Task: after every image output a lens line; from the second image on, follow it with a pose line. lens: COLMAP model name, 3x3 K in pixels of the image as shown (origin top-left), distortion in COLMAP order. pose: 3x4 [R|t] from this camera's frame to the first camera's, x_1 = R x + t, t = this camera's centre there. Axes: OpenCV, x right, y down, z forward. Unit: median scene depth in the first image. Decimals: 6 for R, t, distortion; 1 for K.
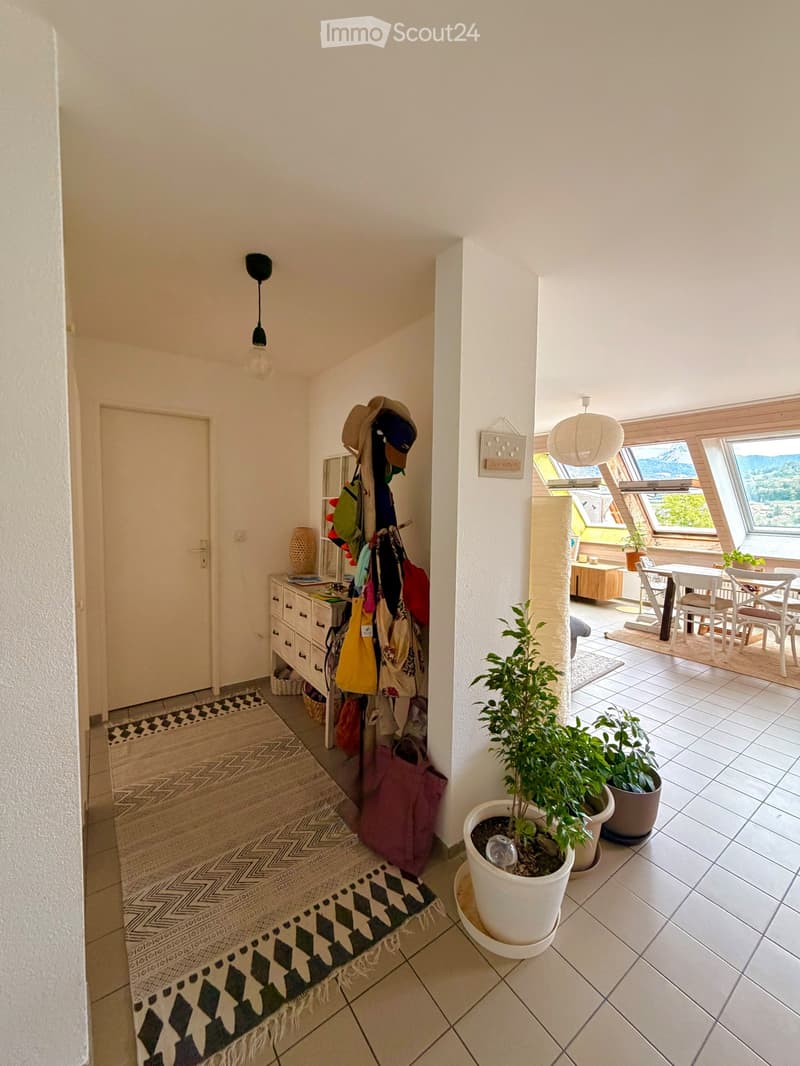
lens RADIAL K [[418.5, 0, 400.0], [0, 418.5, 533.0], [0, 0, 1]] dist [0.001829, -0.000116]
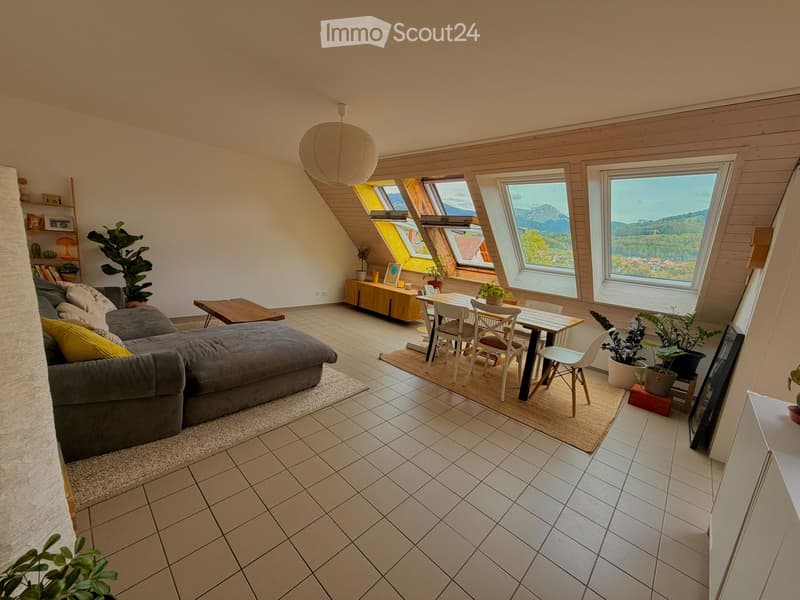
lens RADIAL K [[314.1, 0, 400.0], [0, 314.1, 300.0], [0, 0, 1]] dist [0.001829, -0.000116]
pose [[0.979612, 0.038672, 0.197139, 0.326905], [-0.063314, 0.990720, 0.120275, 0.001000], [-0.190658, -0.130304, 0.972970, 0.196186]]
